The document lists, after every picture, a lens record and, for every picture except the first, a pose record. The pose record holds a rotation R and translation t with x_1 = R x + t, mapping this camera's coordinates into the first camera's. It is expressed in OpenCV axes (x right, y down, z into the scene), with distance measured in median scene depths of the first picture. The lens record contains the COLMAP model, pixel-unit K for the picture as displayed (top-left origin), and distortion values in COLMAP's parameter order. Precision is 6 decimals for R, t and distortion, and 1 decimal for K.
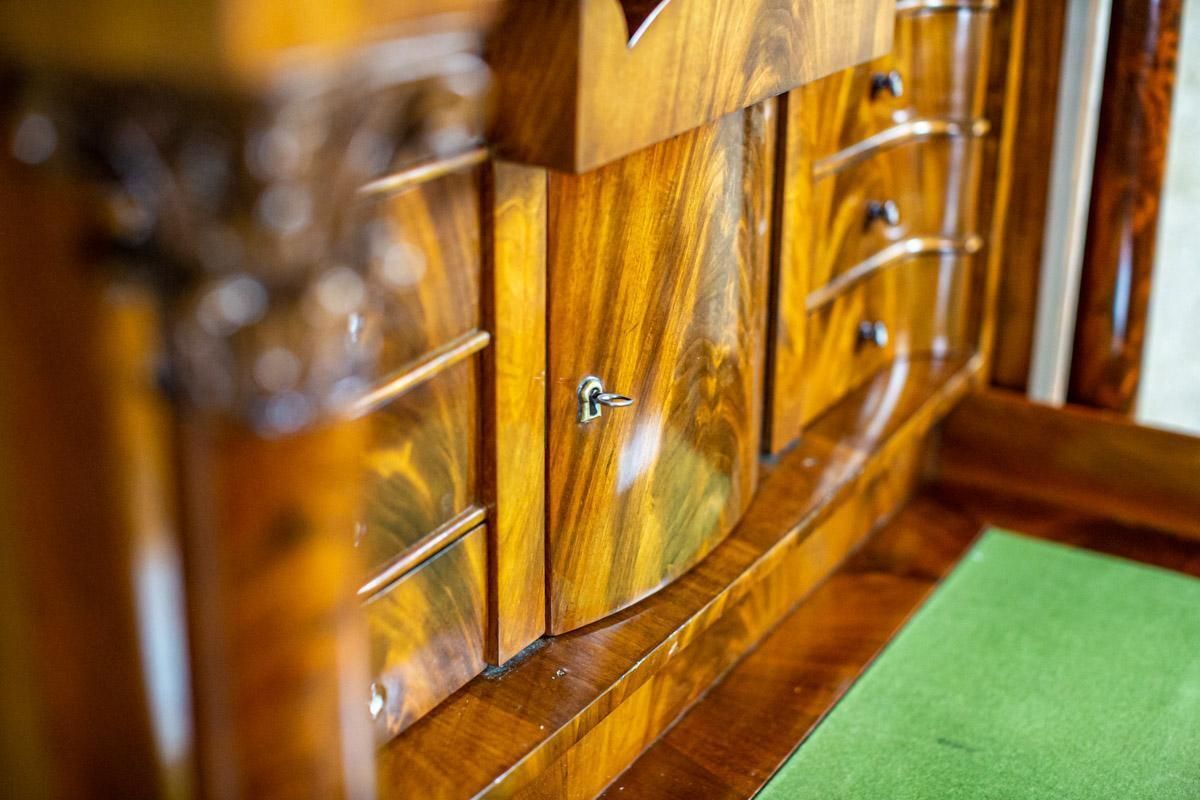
lens RADIAL K [[1758.1, 0, 602.6], [0, 1758.1, 401.8], [0, 0, 1]] dist [-0.131245, 0.000000]
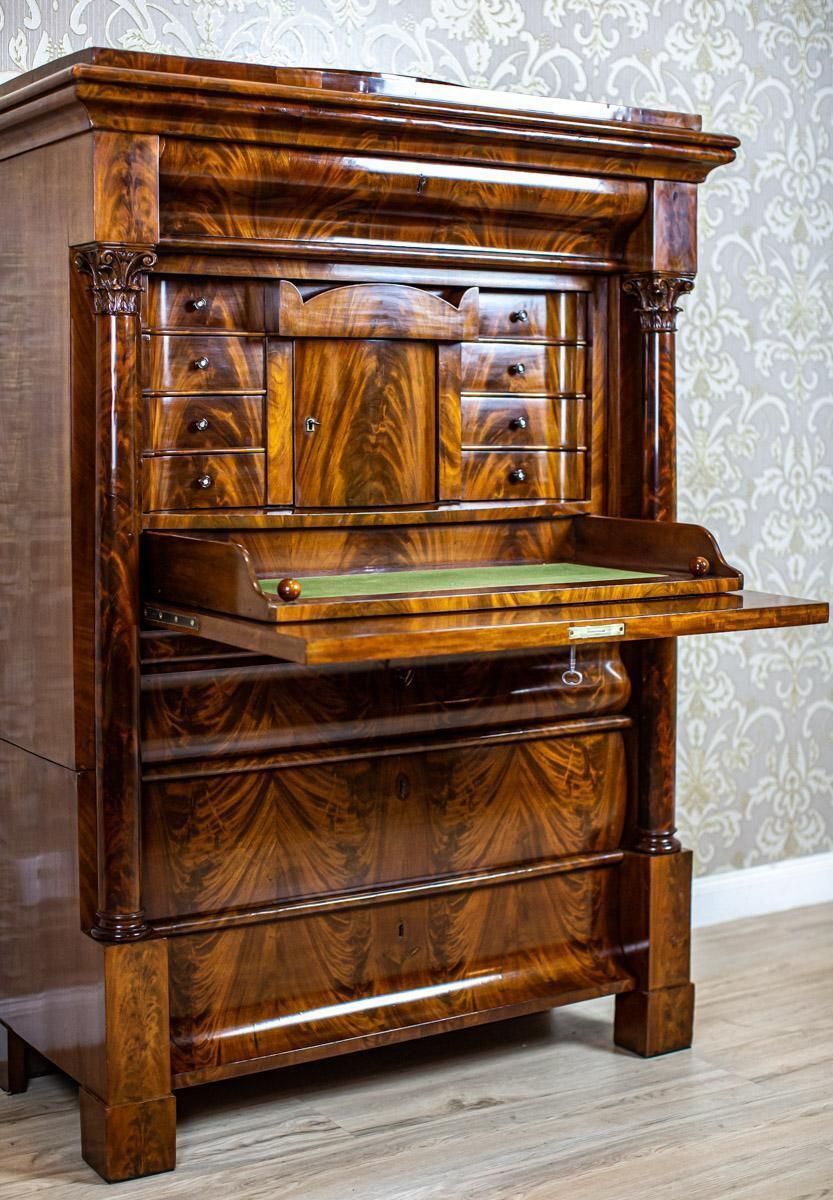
lens RADIAL K [[1866.1, 0, 415.9], [0, 1866.1, 567.7], [0, 0, 1]] dist [-0.137237, 0.000000]
pose [[0.888955, 0.019042, -0.457599, 1.458240], [-0.155844, 0.952090, -0.263131, 0.939249], [0.430665, 0.305225, 0.849332, -1.428080]]
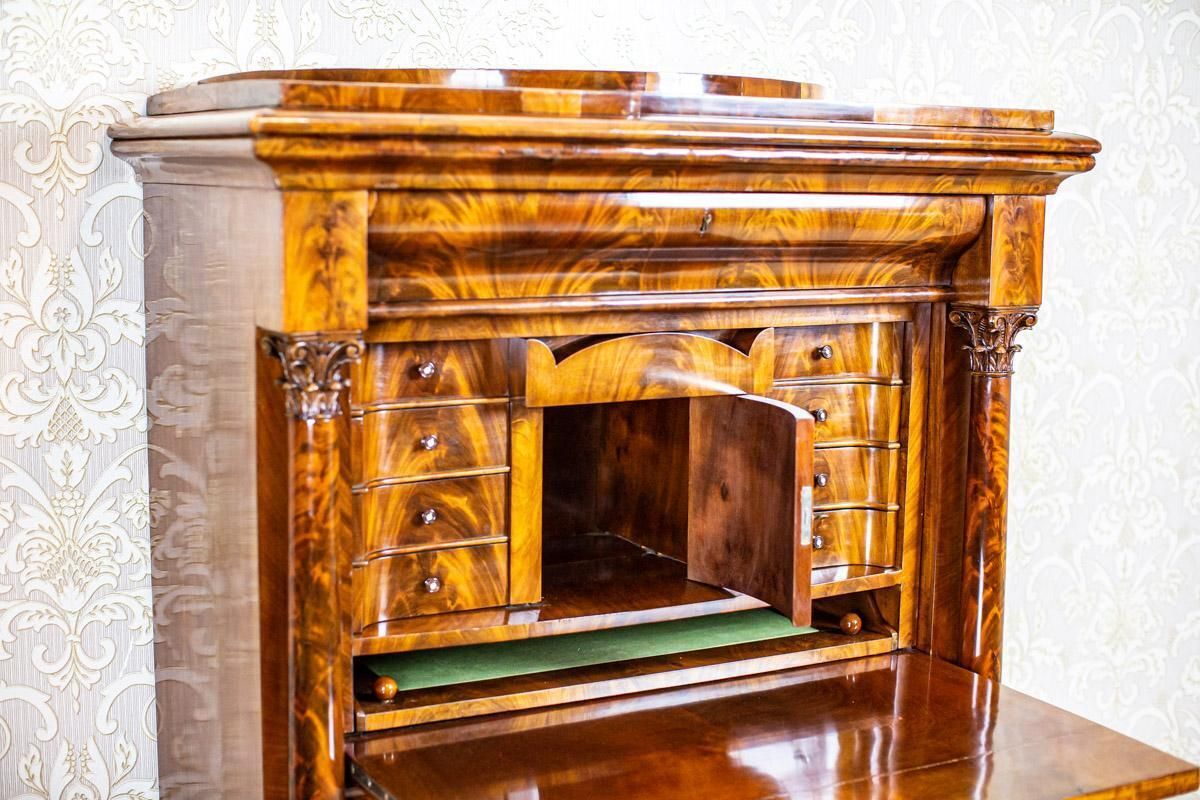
lens RADIAL K [[1758.1, 0, 600.8], [0, 1758.1, 402.3], [0, 0, 1]] dist [-0.131245, 0.000000]
pose [[0.860246, 0.064806, -0.505745, 1.146293], [-0.188904, 0.961813, -0.198069, 0.302613], [0.473596, 0.265925, 0.839637, -0.997230]]
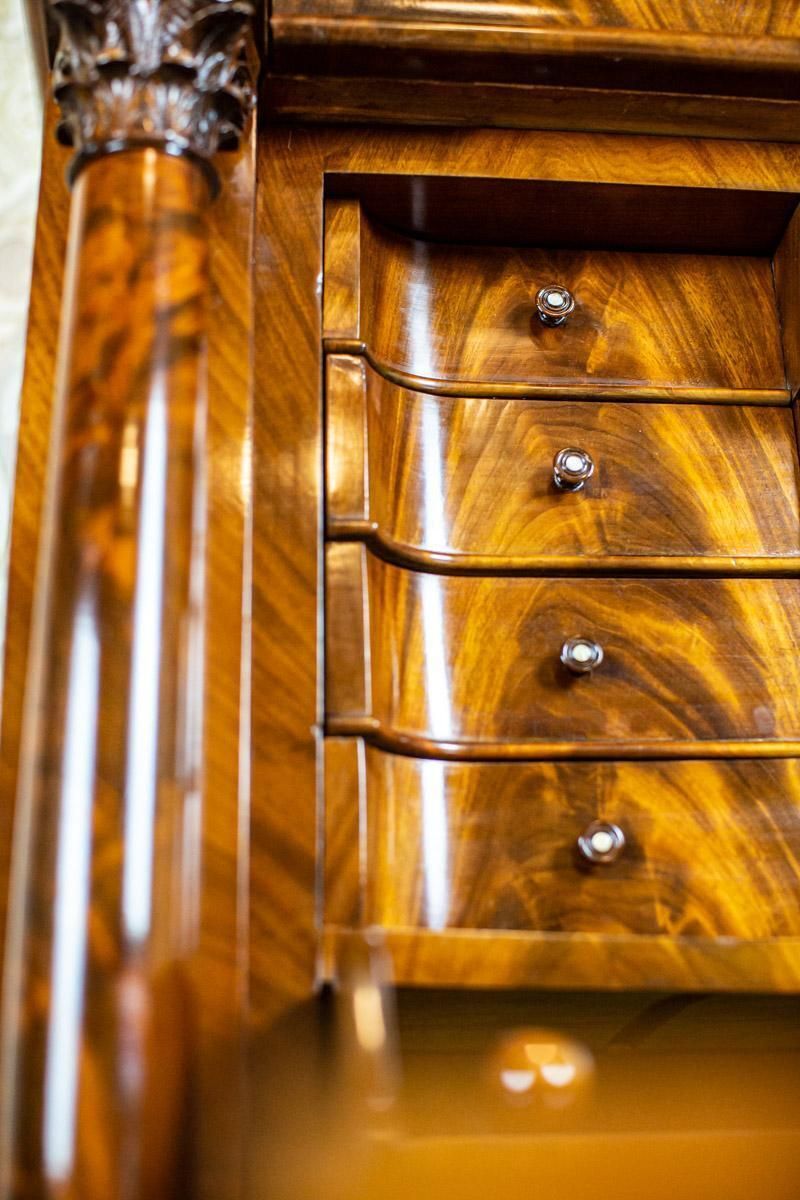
lens RADIAL K [[1758.1, 0, 396.5], [0, 1758.1, 596.0], [0, 0, 1]] dist [-0.131245, 0.000000]
pose [[0.571169, -0.334538, -0.749566, 0.437255], [-0.285037, 0.775517, -0.563318, 0.491560], [0.769753, 0.535404, 0.347596, 0.387994]]
